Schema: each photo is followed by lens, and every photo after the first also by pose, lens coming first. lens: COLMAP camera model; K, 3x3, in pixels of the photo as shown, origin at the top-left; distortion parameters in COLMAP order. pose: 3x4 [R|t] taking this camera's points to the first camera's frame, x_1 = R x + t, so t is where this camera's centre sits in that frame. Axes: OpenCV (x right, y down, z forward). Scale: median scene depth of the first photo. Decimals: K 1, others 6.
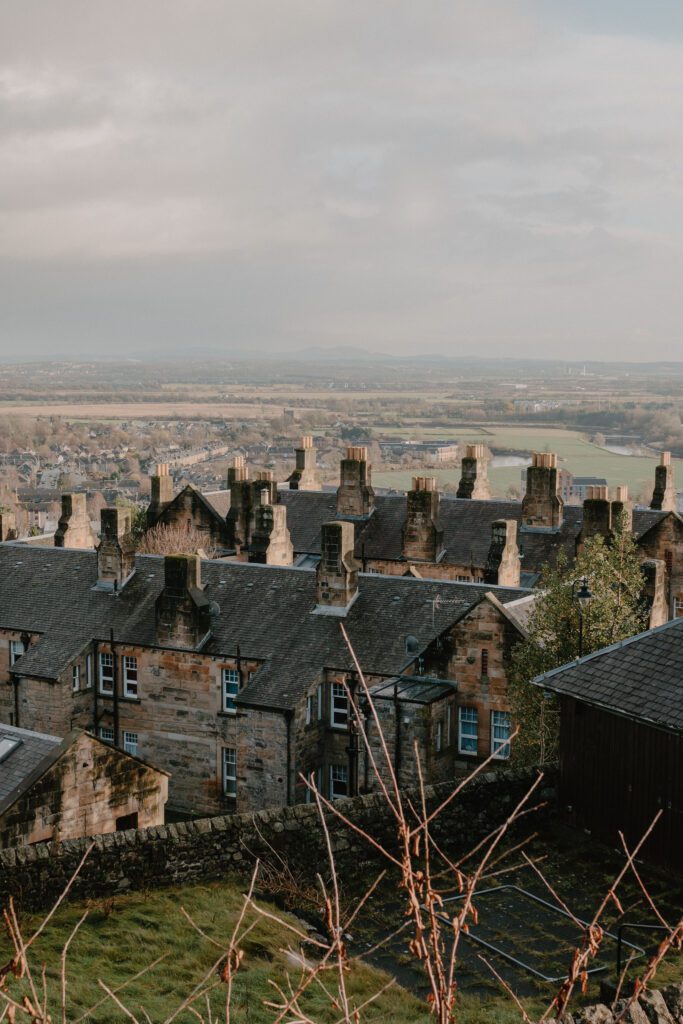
lens RADIAL K [[665.8, 0, 341.5], [0, 665.8, 512.0], [0, 0, 1]] dist [-0.035877, 0.018037]
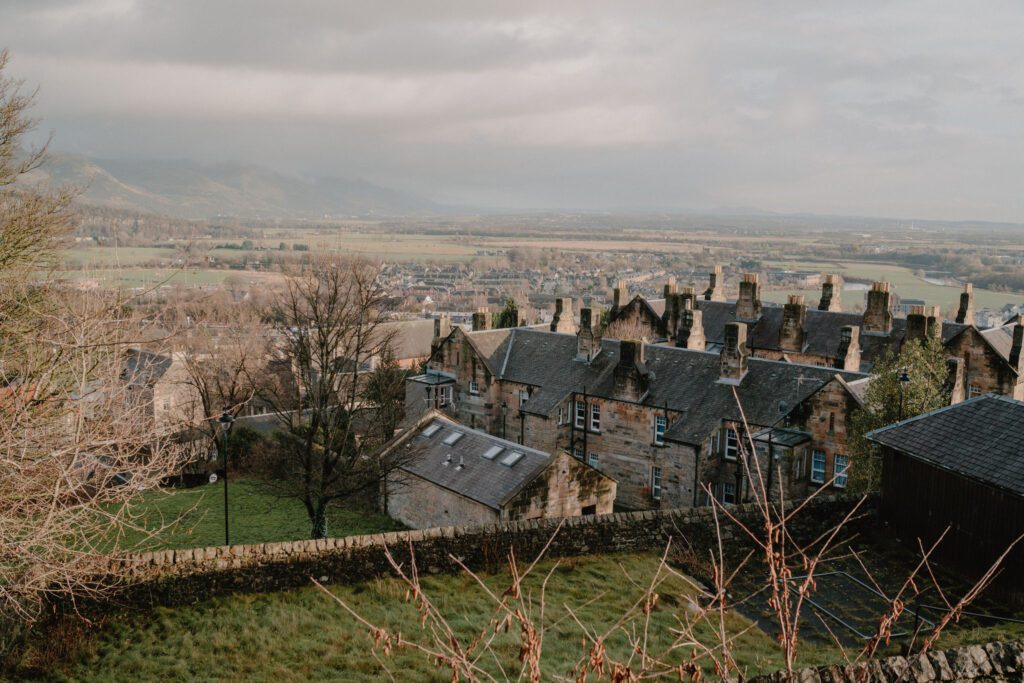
lens RADIAL K [[665.8, 0, 512.0], [0, 665.8, 341.5], [0, 0, 1]] dist [-0.035877, 0.018037]
pose [[0.922213, 0.049847, -0.383456, 0.104115], [-0.030671, 0.997962, 0.055965, -0.011576], [0.385464, -0.039850, 0.921862, -0.583304]]
